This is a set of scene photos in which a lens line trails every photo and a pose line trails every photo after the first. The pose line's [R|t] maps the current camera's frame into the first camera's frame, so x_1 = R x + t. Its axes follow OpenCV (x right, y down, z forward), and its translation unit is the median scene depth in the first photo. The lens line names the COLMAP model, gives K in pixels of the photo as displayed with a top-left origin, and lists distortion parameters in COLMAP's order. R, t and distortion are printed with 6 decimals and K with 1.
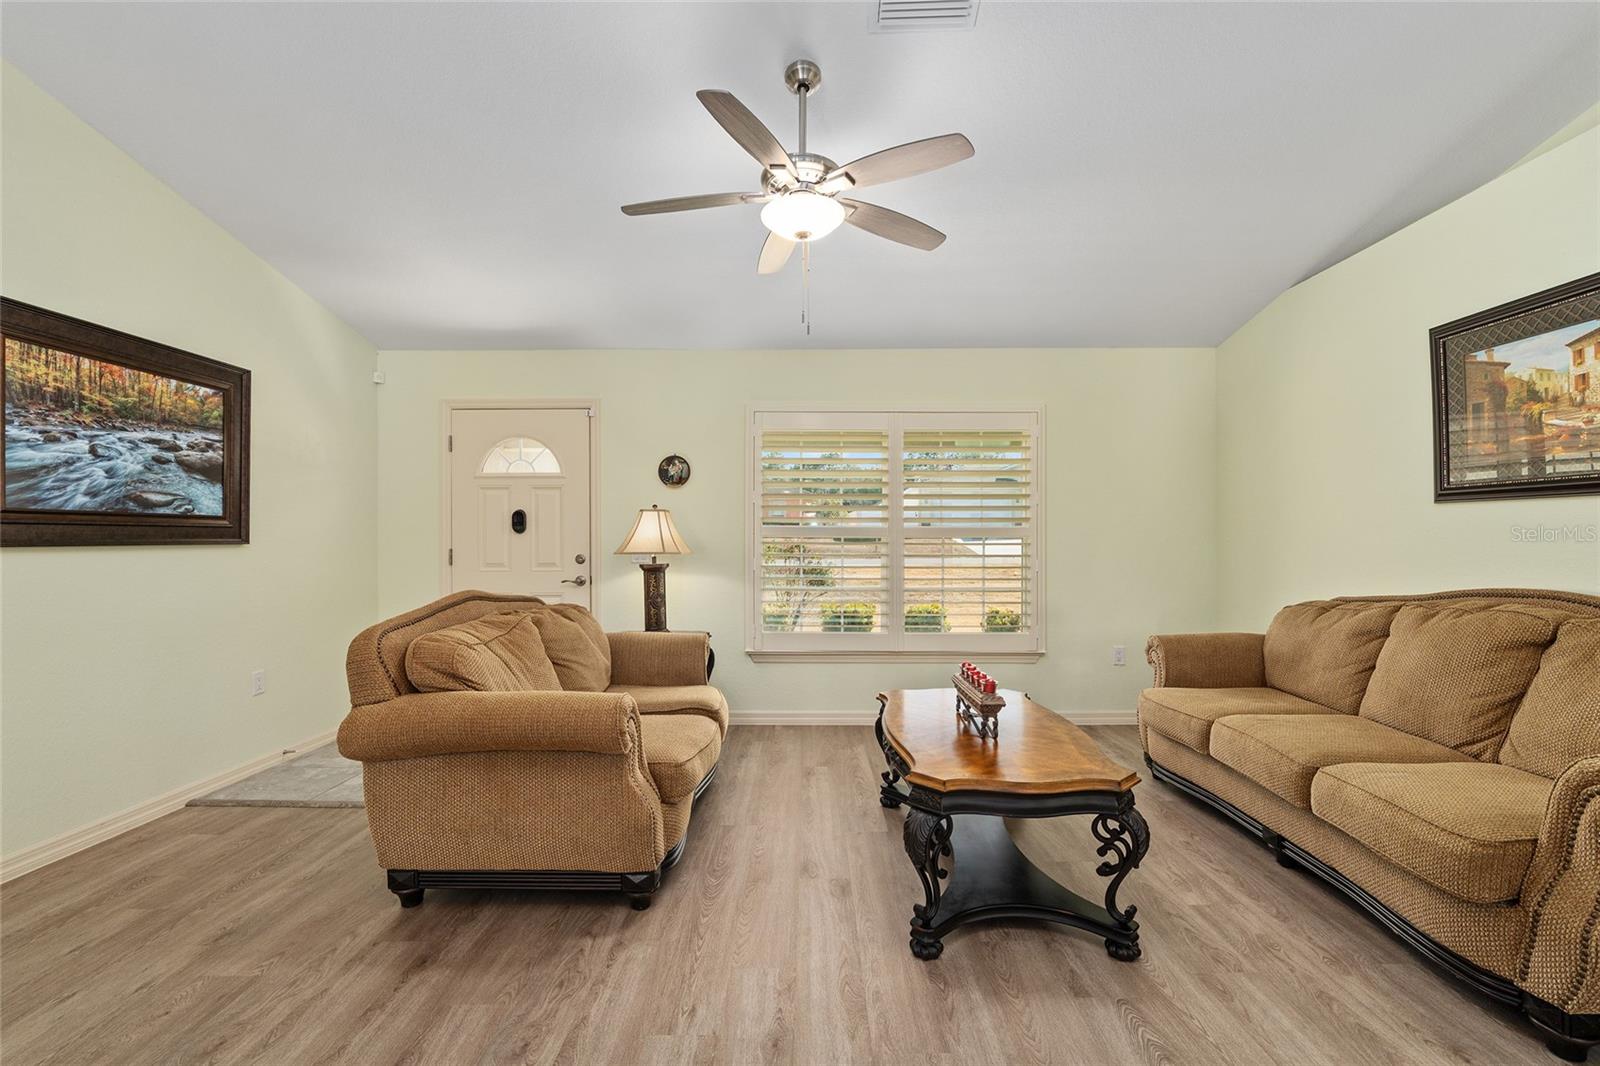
lens RADIAL K [[678.6, 0, 808.9], [0, 678.6, 540.8], [0, 0, 1]] dist [-0.011196, 0.000690]
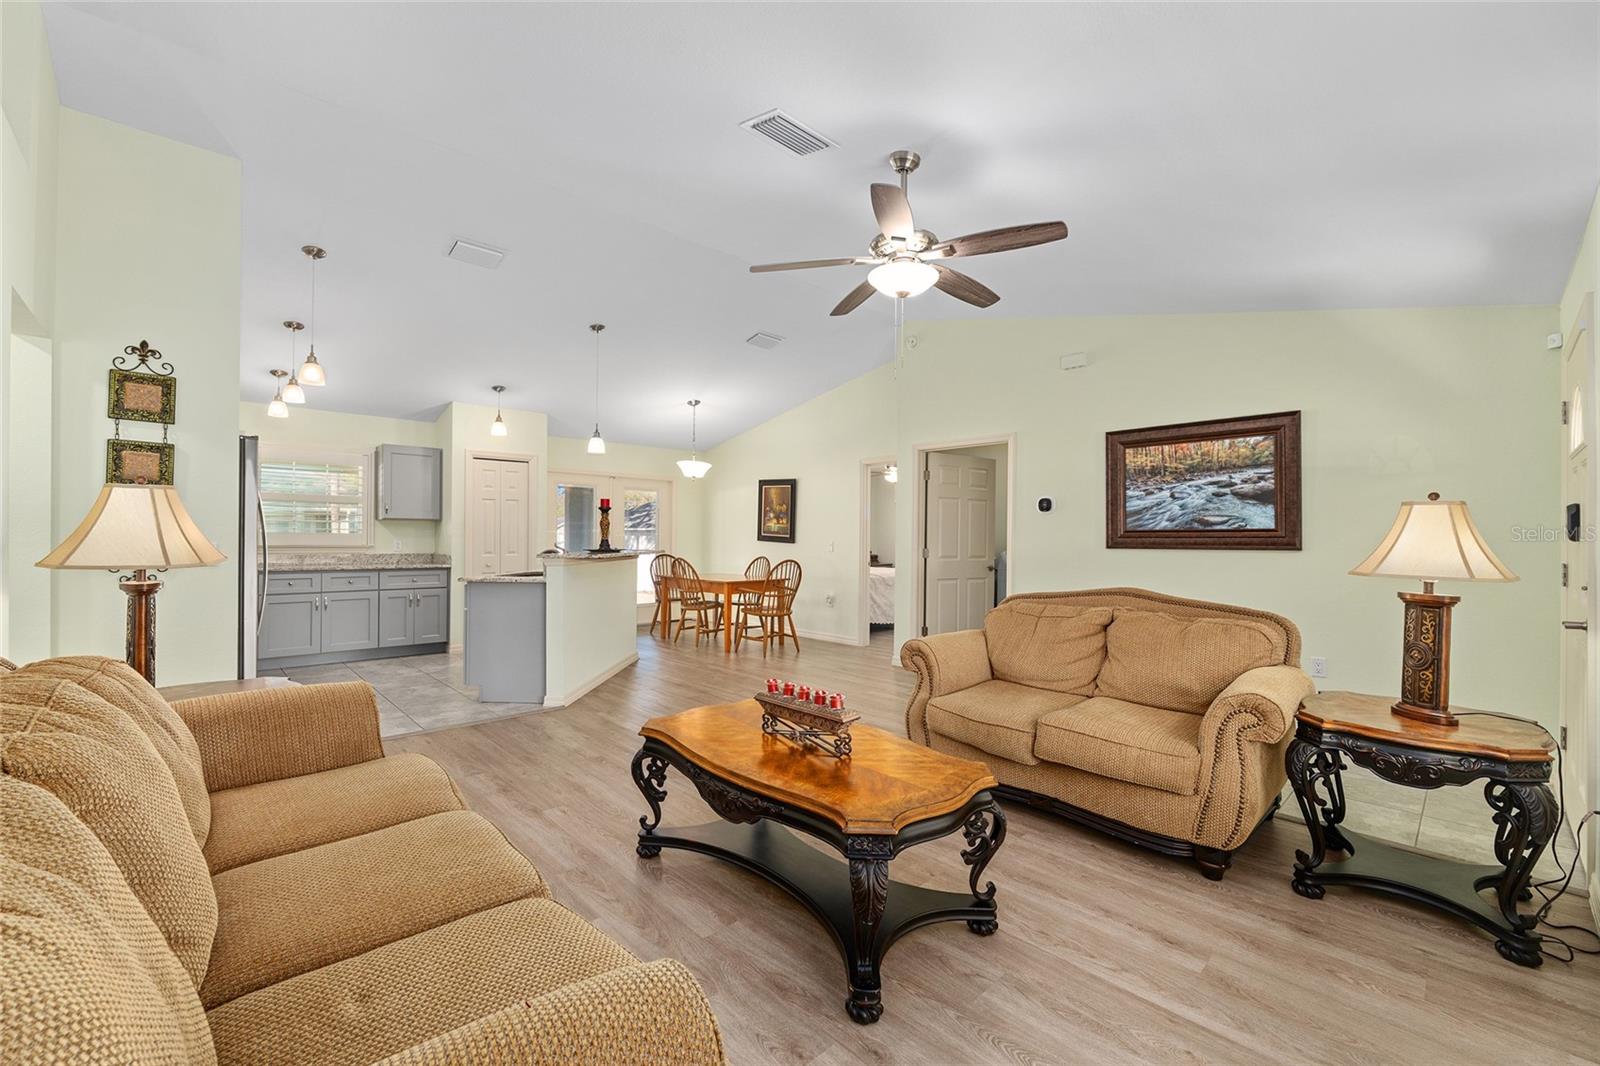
lens RADIAL K [[655.4, 0, 796.7], [0, 655.4, 535.3], [0, 0, 1]] dist [-0.013676, 0.000075]
pose [[-0.724425, -0.005489, -0.689331, 0.759364], [-0.004797, 0.999984, -0.002922, -0.017506], [0.689336, 0.001189, -0.724440, 1.410628]]
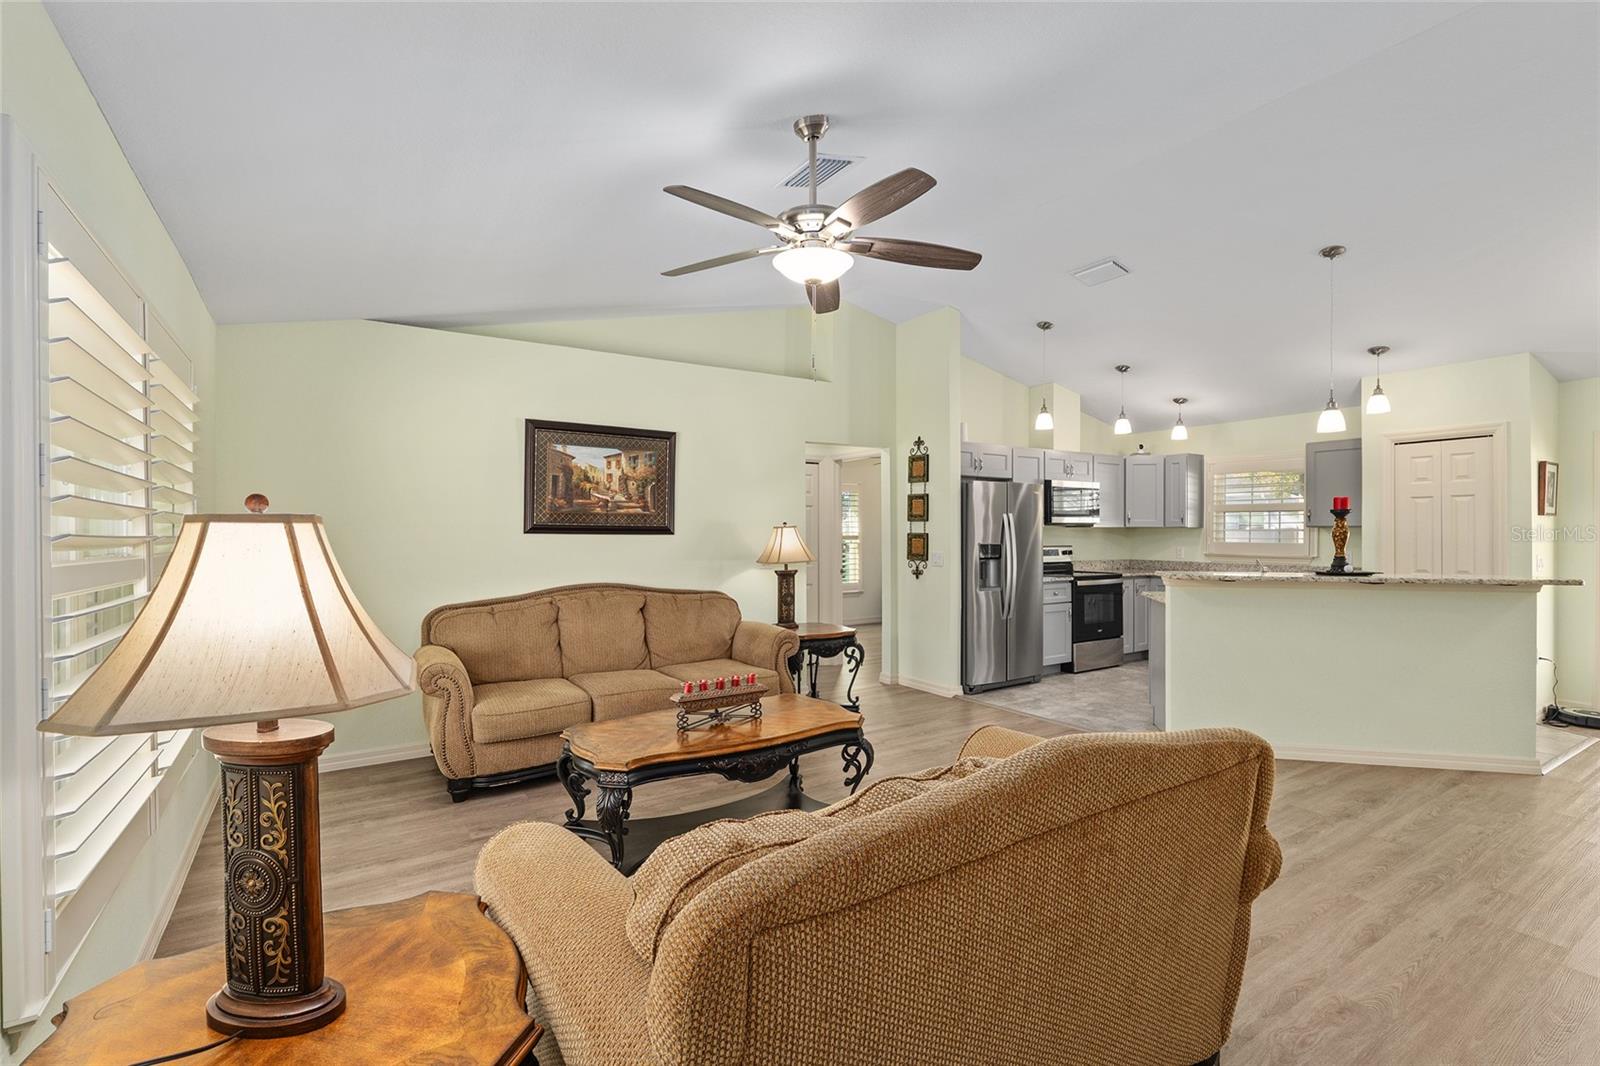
lens RADIAL K [[727.8, 0, 797.7], [0, 727.8, 535.3], [0, 0, 1]] dist [-0.000028, -0.000500]
pose [[-0.545607, -0.001207, 0.838040, -0.766648], [0.000070, 0.999999, 0.001486, -0.052980], [-0.838041, 0.000869, -0.545606, 1.344013]]
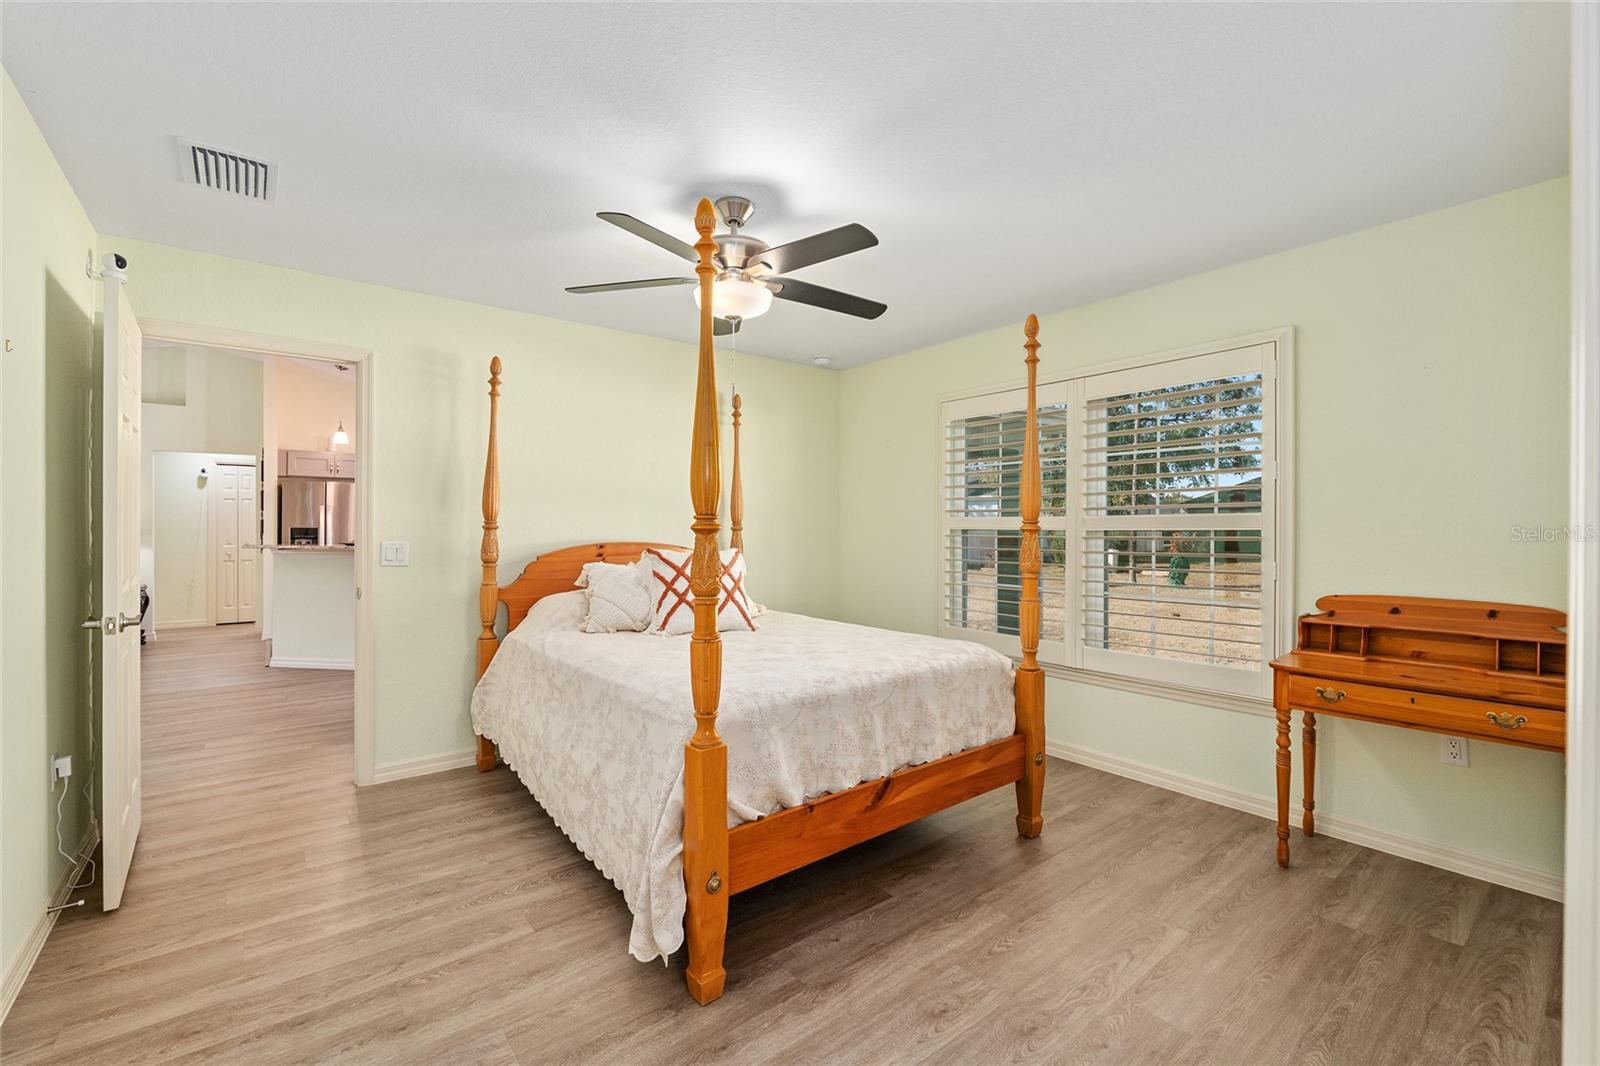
lens RADIAL K [[666.3, 0, 797.7], [0, 666.3, 530.3], [0, 0, 1]] dist [-0.010957, -0.000143]
pose [[-0.622766, -0.003040, 0.782402, -2.519350], [-0.004033, 0.999992, 0.000676, -0.023077], [-0.782398, -0.002735, -0.622773, -0.125414]]
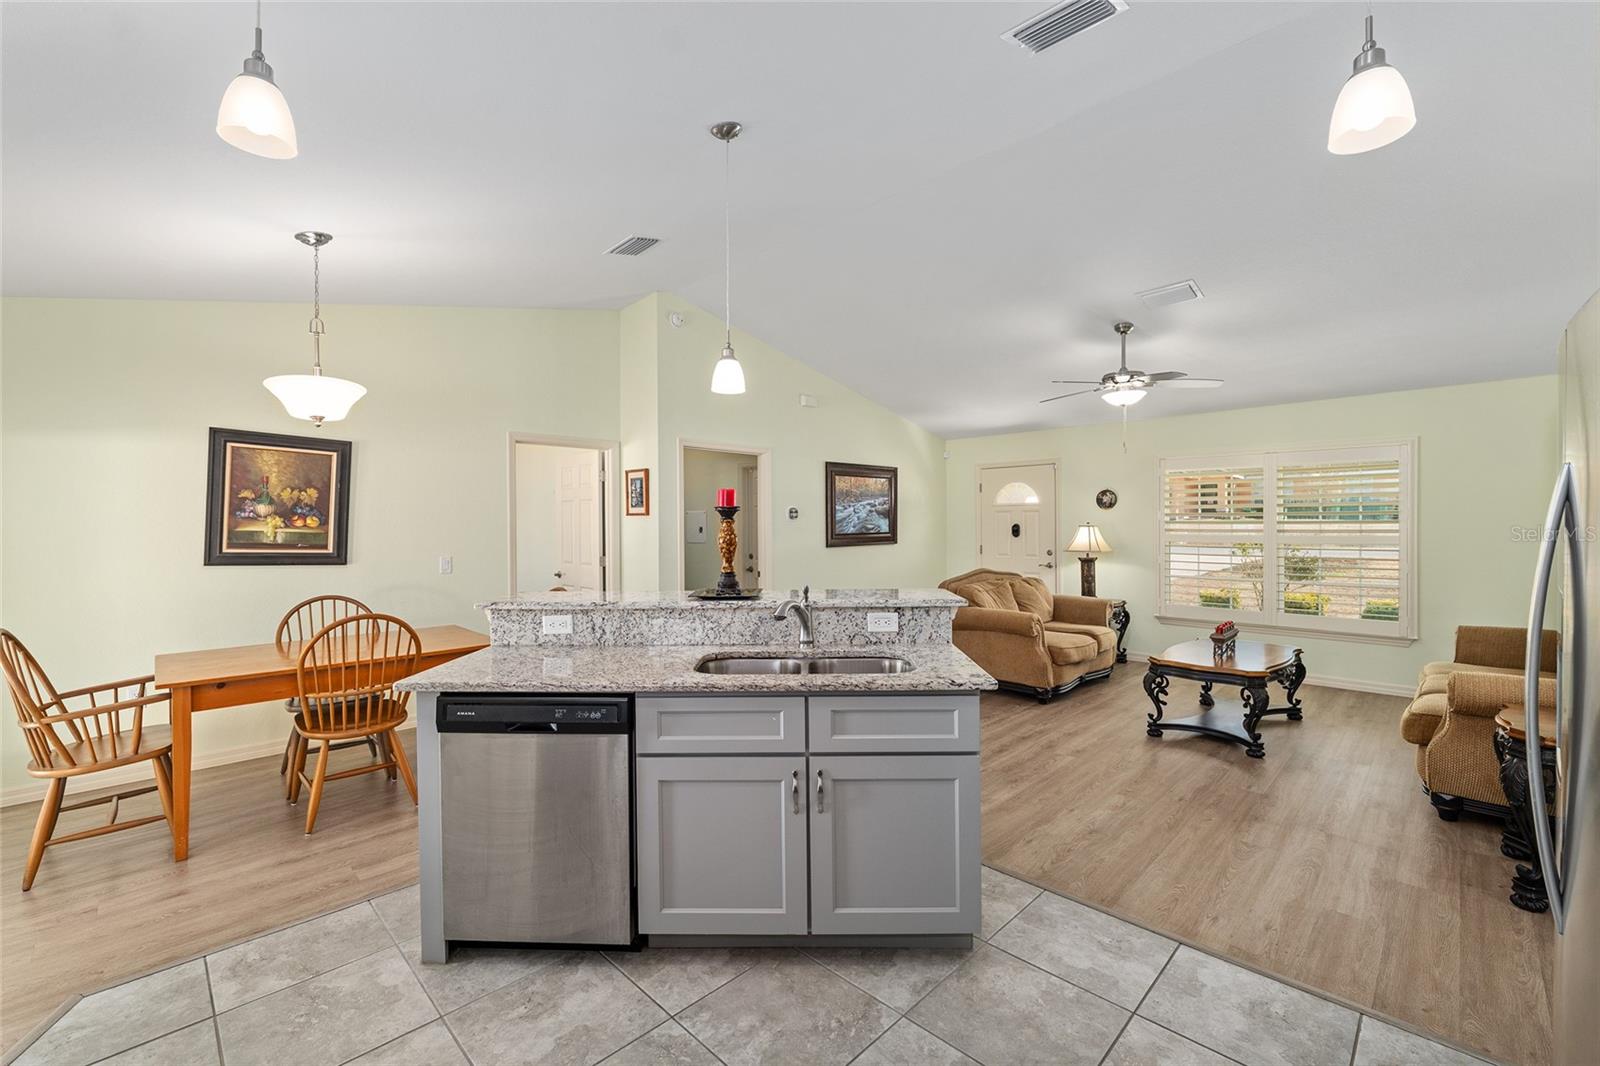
lens RADIAL K [[664.9, 0, 798.9], [0, 664.9, 527.9], [0, 0, 1]] dist [-0.009469, 0.000020]
pose [[0.707626, 0.000880, -0.706587, 0.597332], [0.006371, 0.999951, 0.007626, -0.078054], [0.706559, -0.009898, 0.707585, -0.945163]]
